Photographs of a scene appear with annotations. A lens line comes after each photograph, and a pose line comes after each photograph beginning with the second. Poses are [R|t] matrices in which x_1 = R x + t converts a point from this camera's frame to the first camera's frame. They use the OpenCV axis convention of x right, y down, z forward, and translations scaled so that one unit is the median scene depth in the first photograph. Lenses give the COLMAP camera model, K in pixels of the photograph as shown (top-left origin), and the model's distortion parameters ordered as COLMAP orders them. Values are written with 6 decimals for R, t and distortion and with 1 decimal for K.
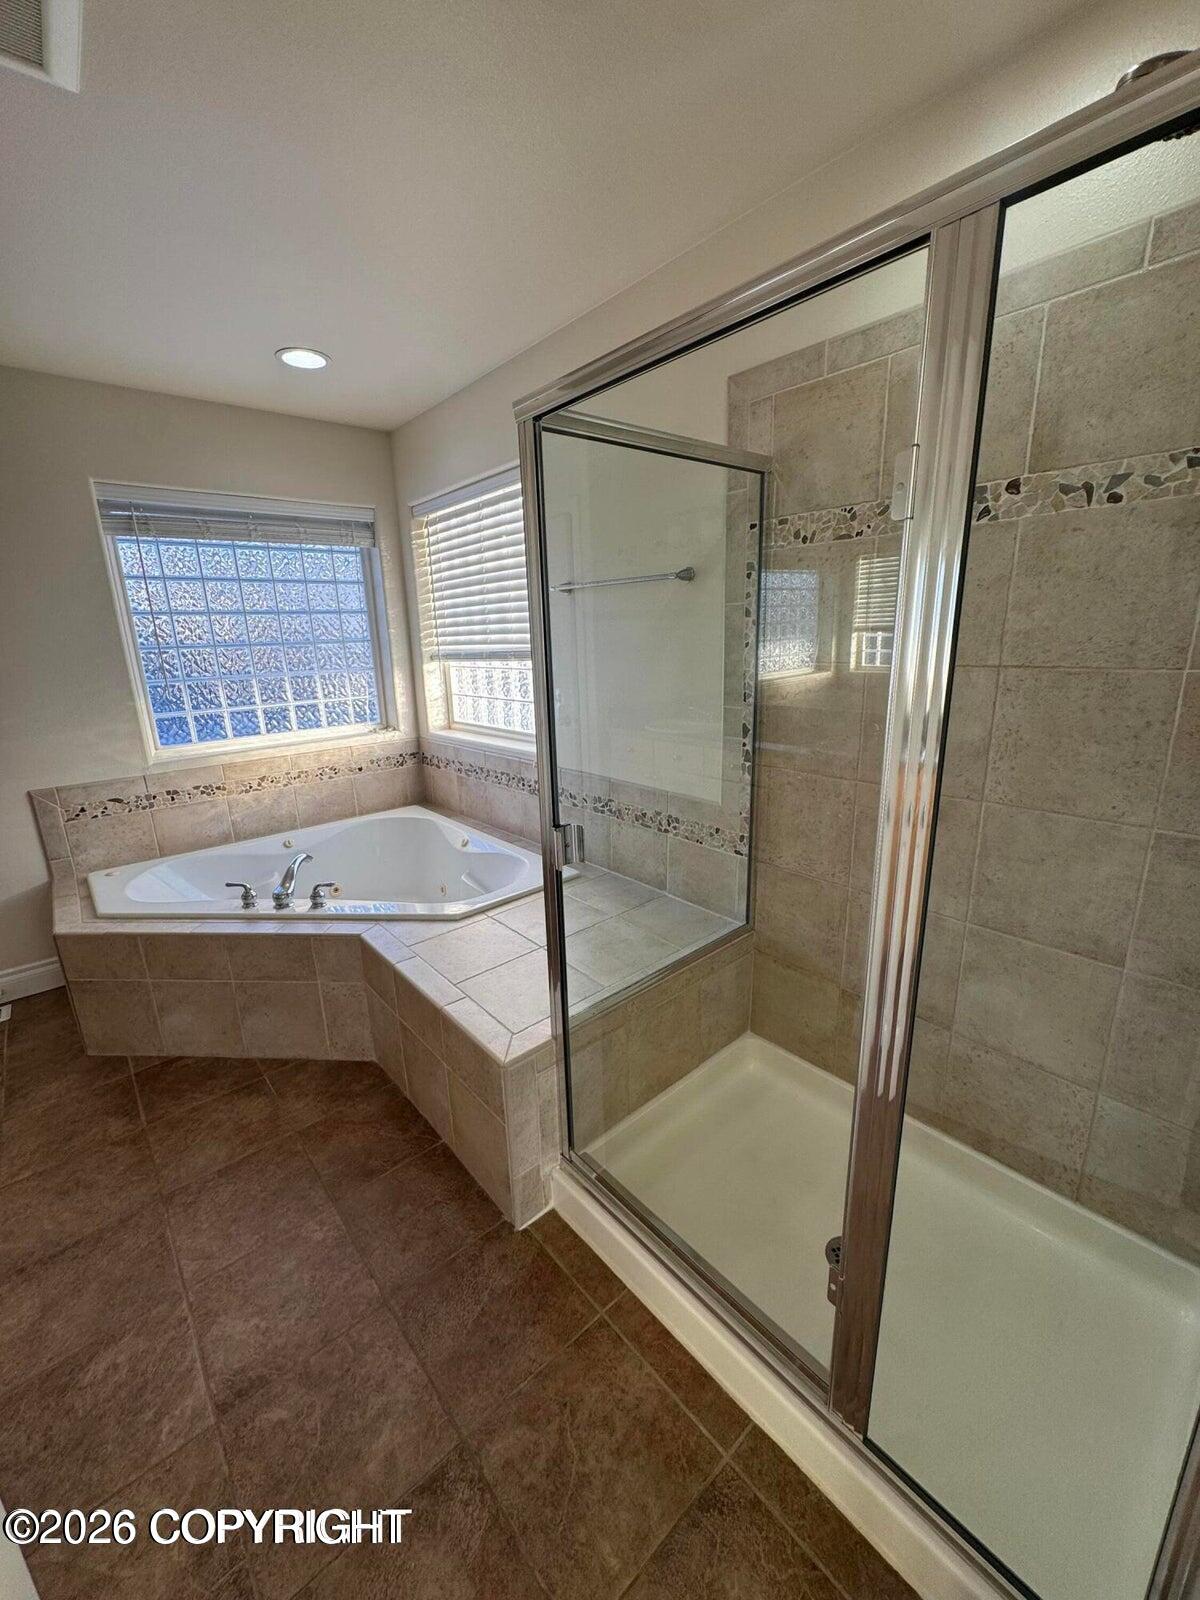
lens RADIAL K [[640.8, 0, 600.0], [0, 640.8, 800.0], [0, 0, 1]] dist [-0.000454, 0.000459]
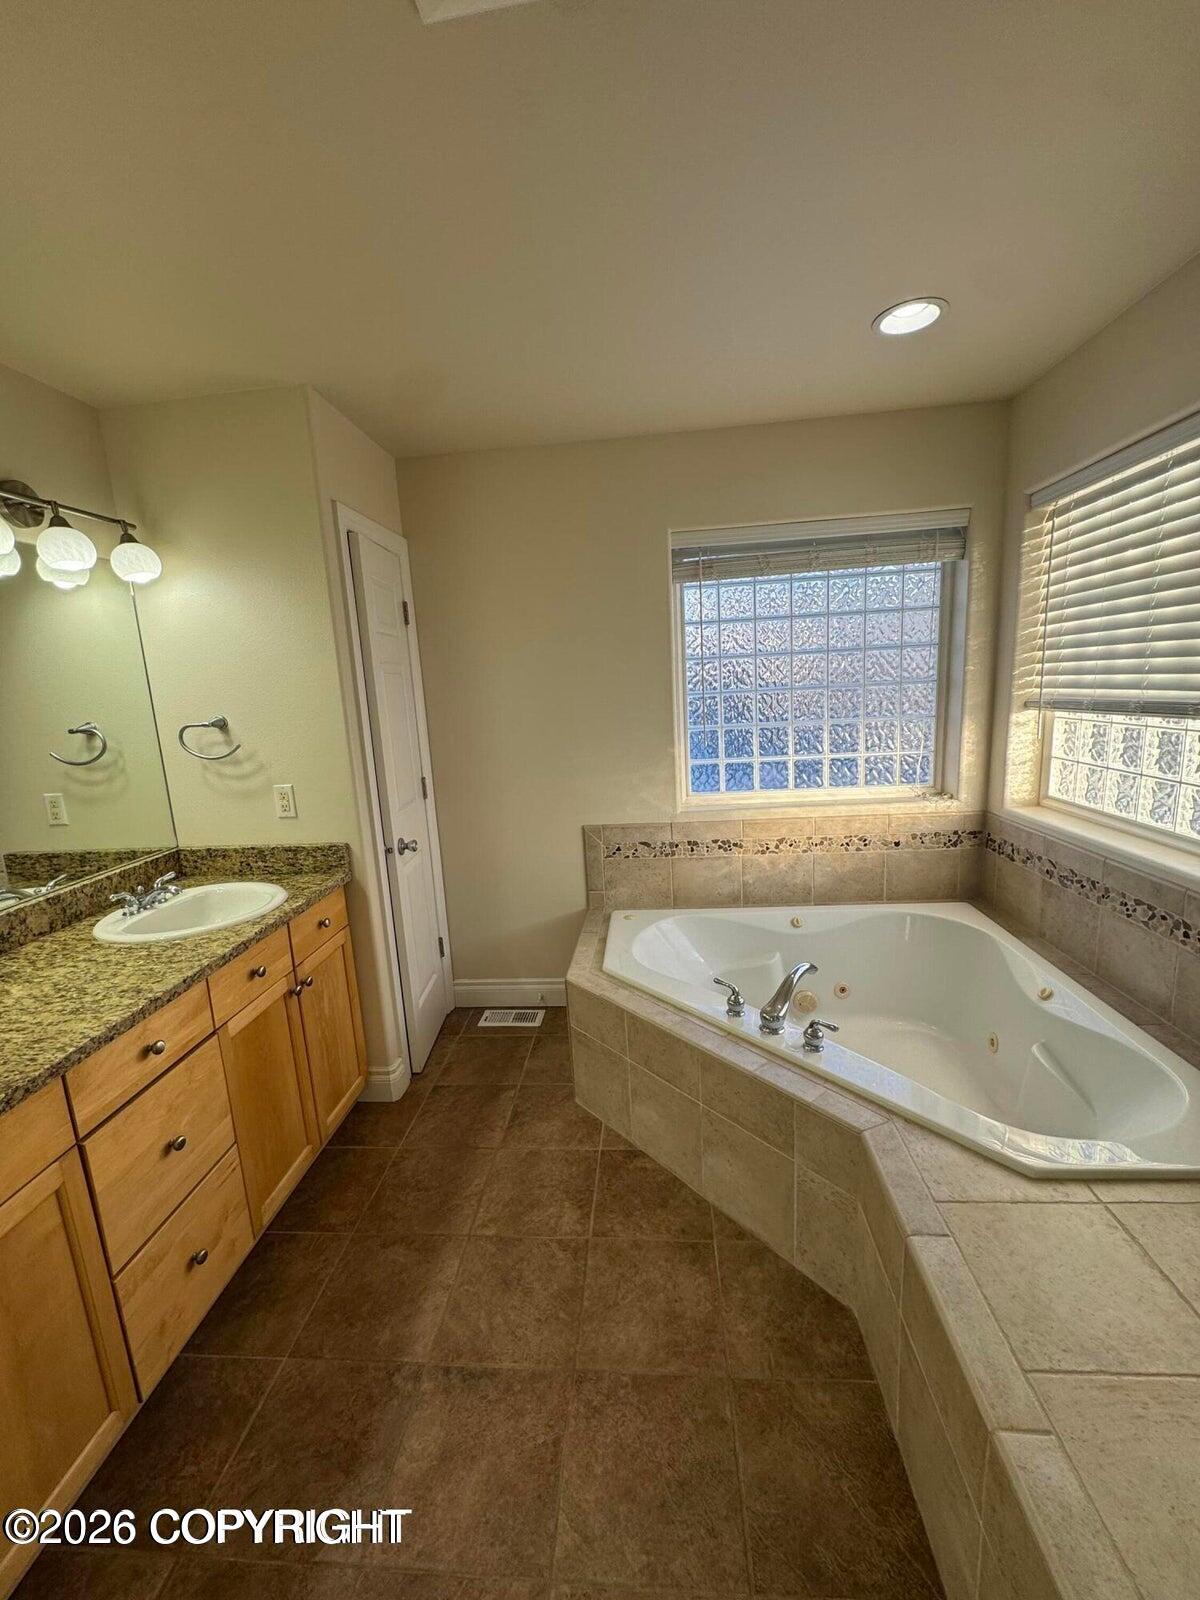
lens RADIAL K [[636.9, 0, 600.0], [0, 636.9, 800.0], [0, 0, 1]] dist [-0.008640, -0.000150]
pose [[0.699035, 0.122246, -0.704561, -0.096483], [-0.147066, 0.988794, 0.025650, -0.075484], [0.699801, 0.085687, 0.709180, 0.210221]]
